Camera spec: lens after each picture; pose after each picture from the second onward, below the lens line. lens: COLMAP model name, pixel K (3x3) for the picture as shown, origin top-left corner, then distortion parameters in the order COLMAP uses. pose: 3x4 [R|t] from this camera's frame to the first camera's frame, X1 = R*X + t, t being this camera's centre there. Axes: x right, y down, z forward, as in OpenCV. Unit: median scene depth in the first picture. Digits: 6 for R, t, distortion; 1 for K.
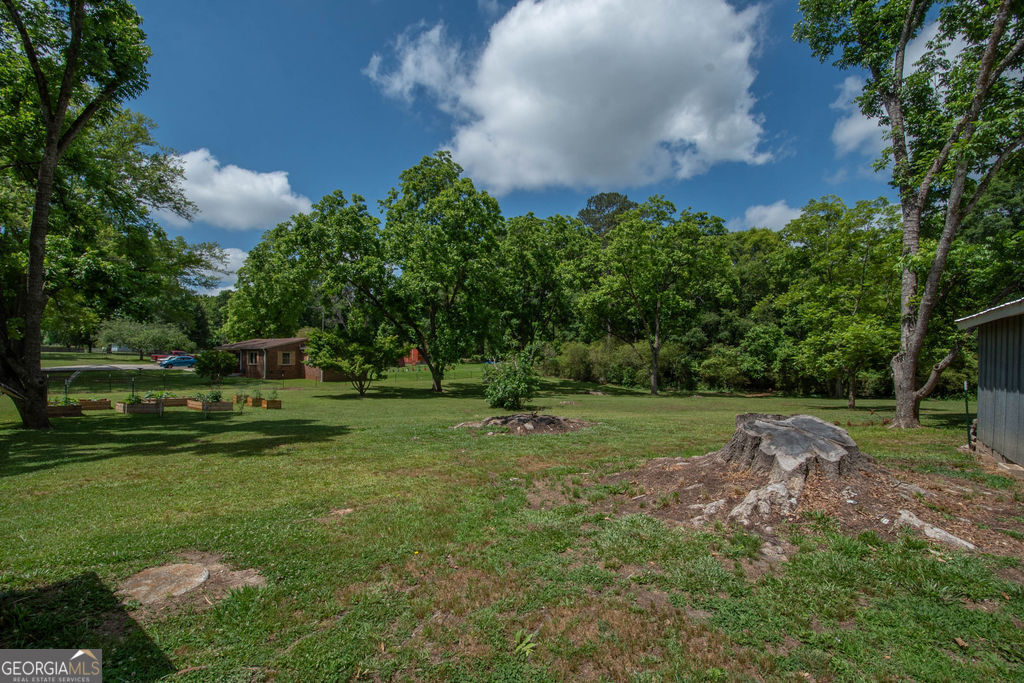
lens RADIAL K [[456.3, 0, 512.9], [0, 456.3, 344.3], [0, 0, 1]] dist [-0.026121, -0.000699]
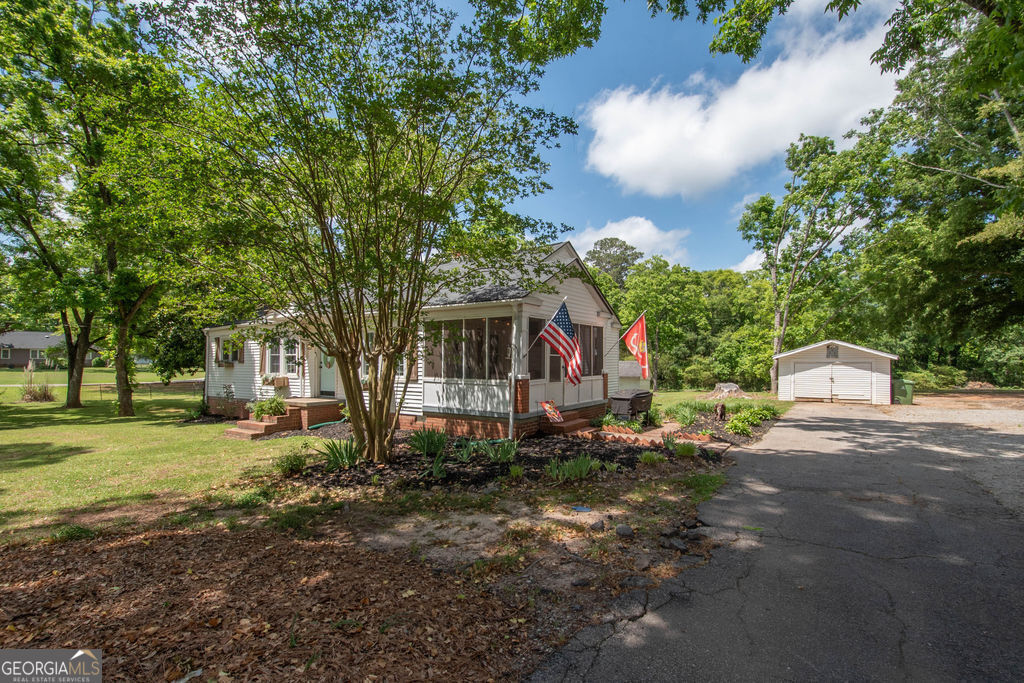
lens RADIAL K [[456.3, 0, 513.9], [0, 456.3, 346.7], [0, 0, 1]] dist [-0.026121, -0.000699]
pose [[0.998315, -0.011288, 0.056922, -0.968018], [0.011847, 0.999885, -0.009488, -0.107515], [-0.056809, 0.010146, 0.998334, -1.859174]]
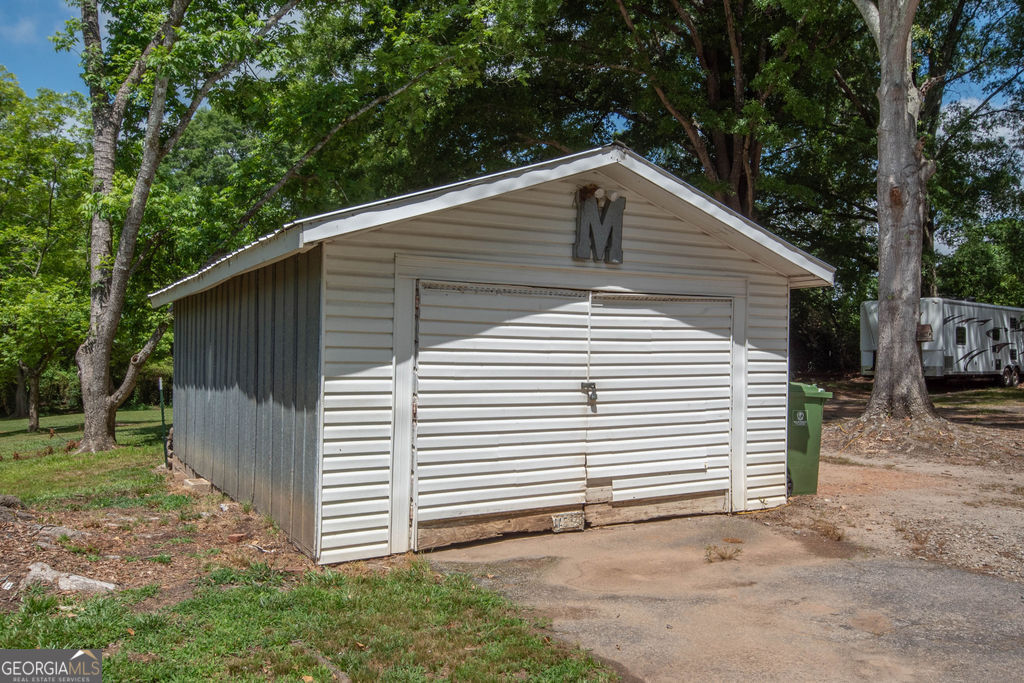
lens RADIAL K [[820.4, 0, 513.6], [0, 820.4, 351.7], [0, 0, 1]] dist [0.030571, -0.009860]
pose [[0.400933, -0.011893, 0.916030, -0.003979], [-0.019109, 0.999590, 0.021342, -0.000826], [-0.915908, -0.026061, 0.400542, -0.072513]]
